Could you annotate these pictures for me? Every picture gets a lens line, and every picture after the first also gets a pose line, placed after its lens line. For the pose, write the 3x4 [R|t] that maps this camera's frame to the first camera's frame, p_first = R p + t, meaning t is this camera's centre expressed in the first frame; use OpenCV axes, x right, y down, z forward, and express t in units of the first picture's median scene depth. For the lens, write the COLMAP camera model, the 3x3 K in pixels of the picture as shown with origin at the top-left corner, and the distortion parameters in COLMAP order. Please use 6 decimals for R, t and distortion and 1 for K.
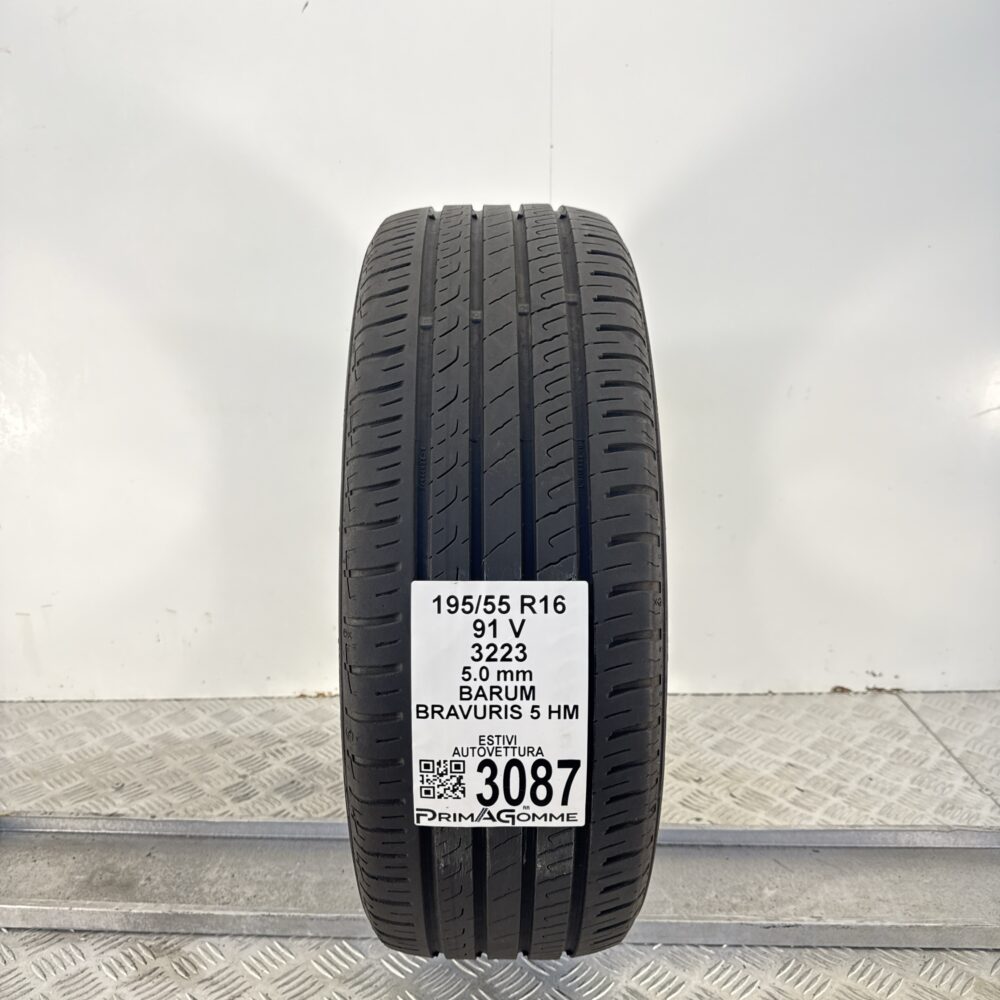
lens RADIAL K [[915.0, 0, 500.0], [0, 915.0, 500.0], [0, 0, 1]] dist [0.048157, -0.101046]
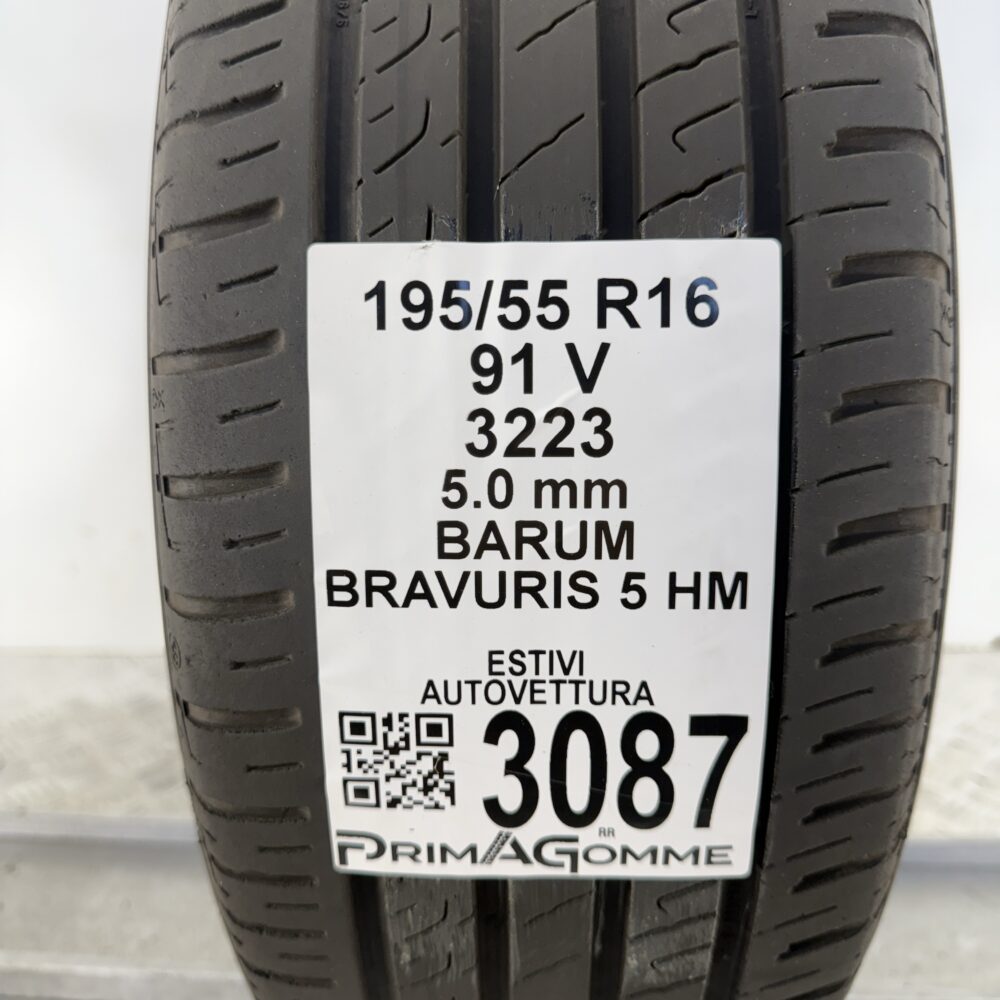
lens RADIAL K [[992.3, 0, 500.0], [0, 992.3, 500.0], [0, 0, 1]] dist [0.102669, -0.388973]
pose [[0.999417, -0.000084, -0.034137, -0.003344], [0.001366, 0.999295, 0.037514, 0.176565], [0.034110, -0.037539, 0.998713, 0.579429]]
